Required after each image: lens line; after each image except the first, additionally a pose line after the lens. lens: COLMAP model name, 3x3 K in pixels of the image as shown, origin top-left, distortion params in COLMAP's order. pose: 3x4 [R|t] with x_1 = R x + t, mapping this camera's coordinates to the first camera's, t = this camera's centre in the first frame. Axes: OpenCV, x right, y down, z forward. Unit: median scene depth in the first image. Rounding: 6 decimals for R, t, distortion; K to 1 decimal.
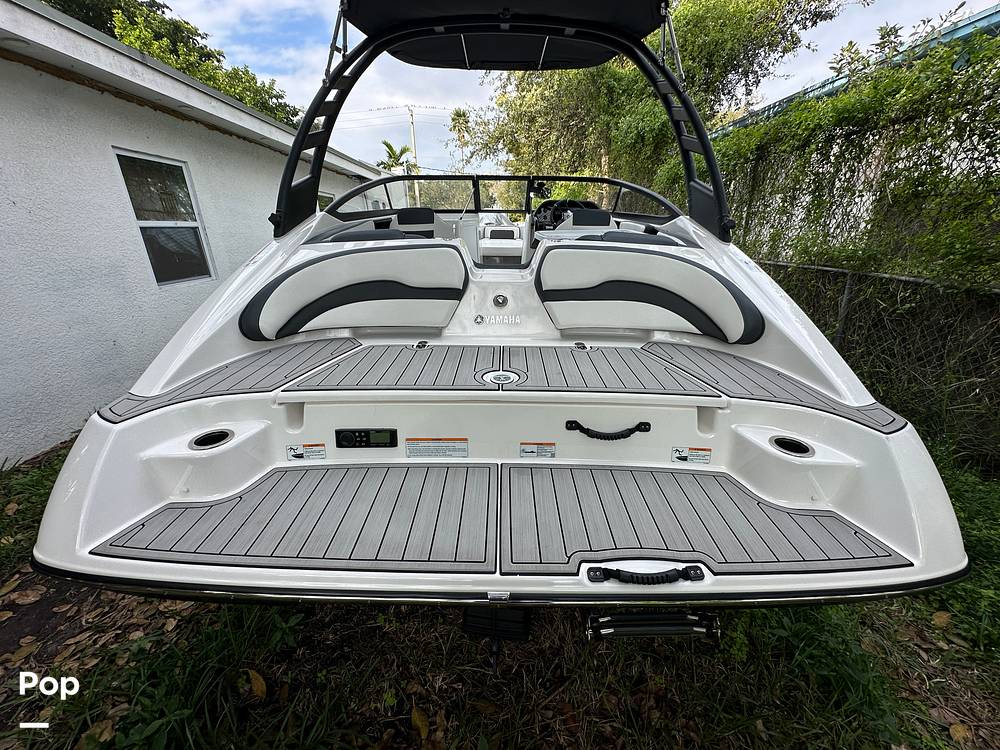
lens RADIAL K [[399.3, 0, 500.0], [0, 399.3, 375.0], [0, 0, 1]] dist [-0.003935, 0.000459]
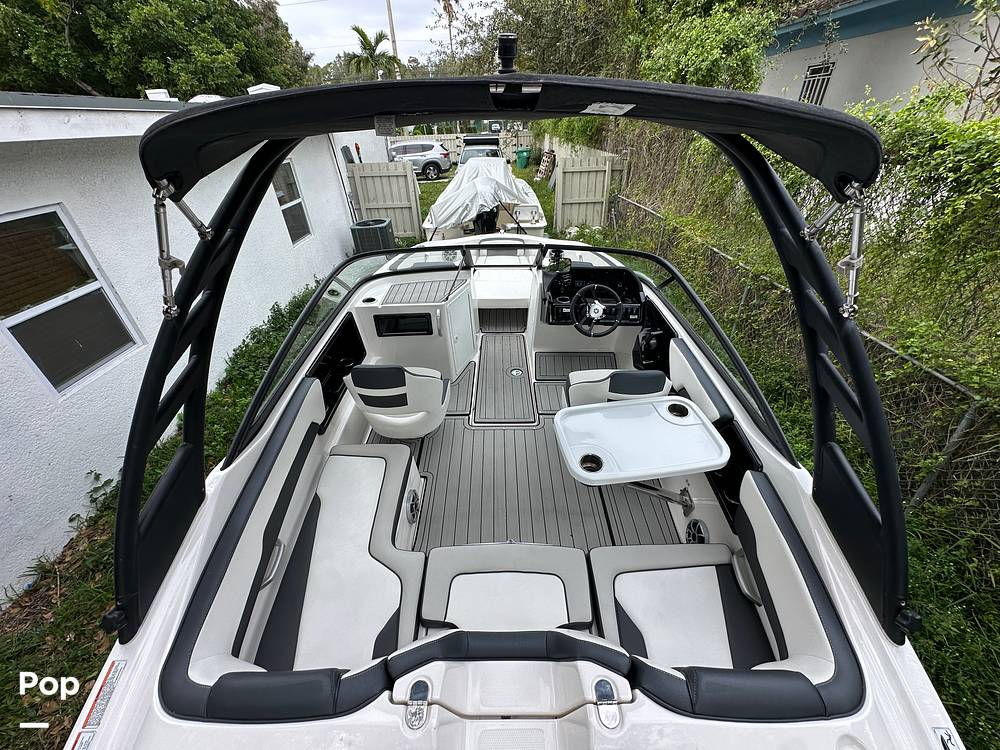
lens RADIAL K [[399.3, 0, 500.0], [0, 399.3, 375.0], [0, 0, 1]] dist [-0.003935, 0.000459]
pose [[0.999858, -0.016864, -0.000245, -0.007506], [0.016513, 0.975891, 0.217633, -0.431668], [-0.003431, -0.217606, 0.976031, 0.269666]]
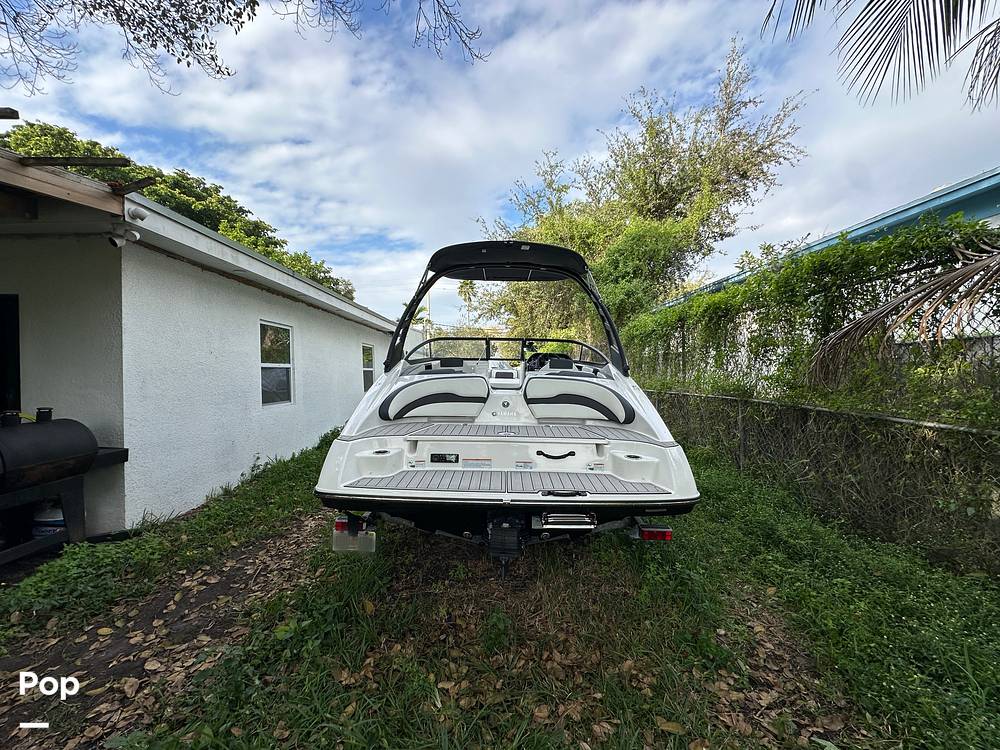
lens RADIAL K [[399.3, 0, 500.0], [0, 399.3, 375.0], [0, 0, 1]] dist [-0.003935, 0.000459]
pose [[0.999969, 0.007772, -0.001339, -0.011580], [-0.007767, 0.940858, -0.338711, 0.152989], [-0.001372, 0.338711, 0.940889, -0.392576]]
